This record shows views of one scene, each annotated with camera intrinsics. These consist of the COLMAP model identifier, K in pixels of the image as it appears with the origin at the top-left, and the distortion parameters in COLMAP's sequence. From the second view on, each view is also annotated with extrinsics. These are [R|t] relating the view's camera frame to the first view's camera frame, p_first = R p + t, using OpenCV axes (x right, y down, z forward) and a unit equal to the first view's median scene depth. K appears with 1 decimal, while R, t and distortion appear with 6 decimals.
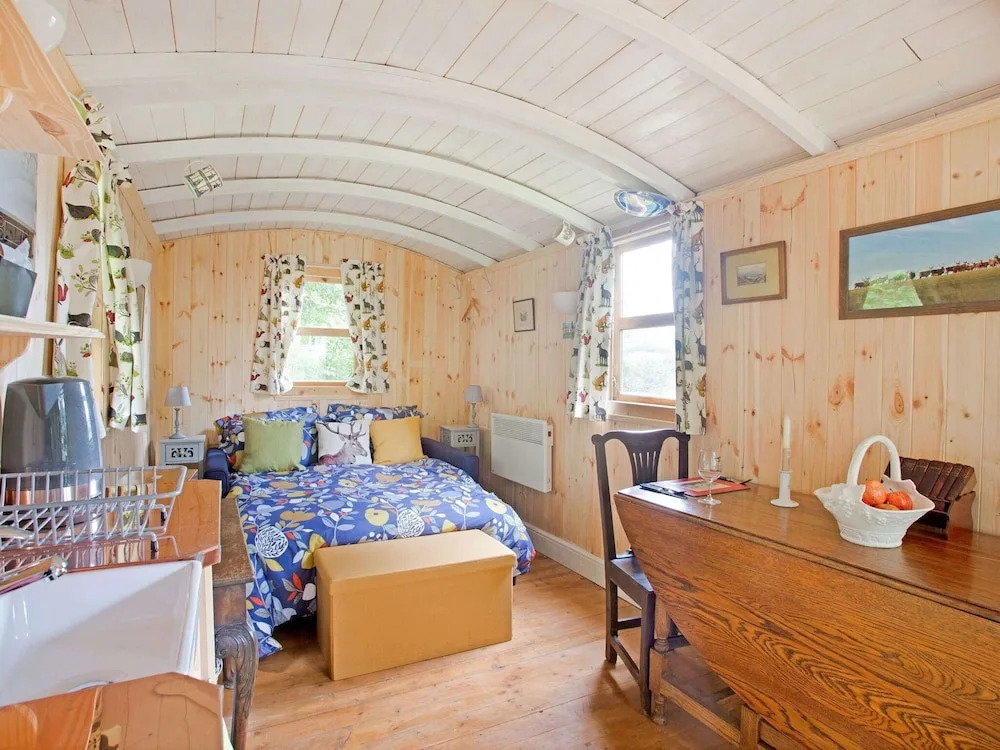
lens RADIAL K [[540.7, 0, 429.1], [0, 540.7, 379.8], [0, 0, 1]] dist [-0.032587, 0.009353]
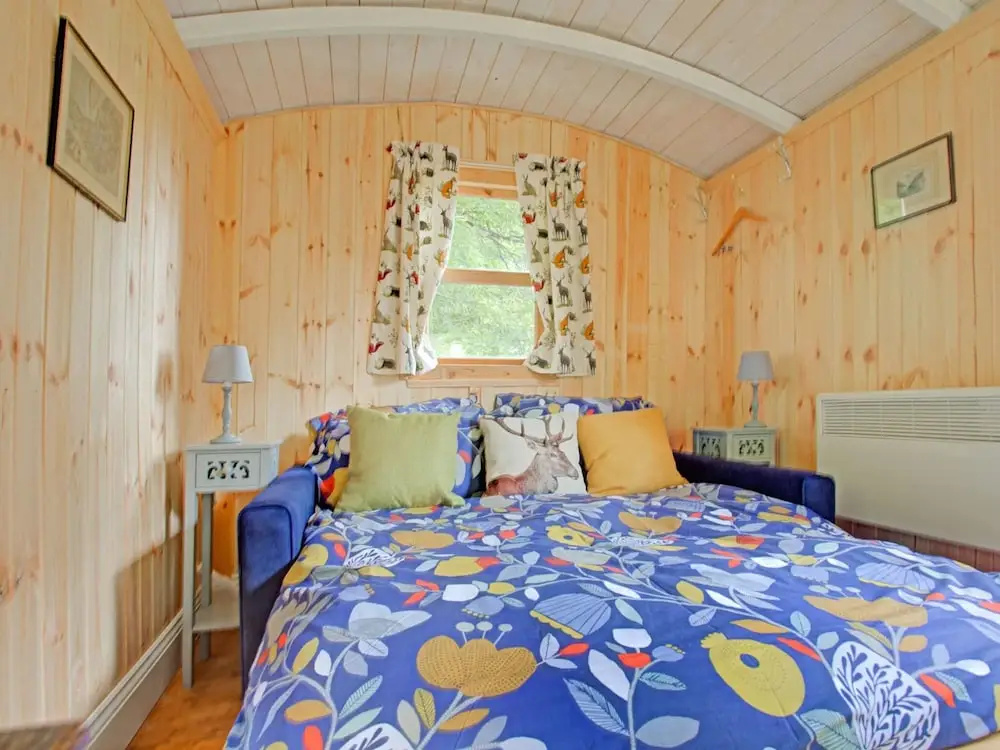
lens RADIAL K [[540.7, 0, 517.2], [0, 540.7, 382.5], [0, 0, 1]] dist [-0.032587, 0.009353]
pose [[0.996417, -0.014478, -0.083332, -0.118402], [0.009712, 0.998309, -0.057319, 0.070450], [0.084021, 0.056304, 0.994872, 0.425823]]
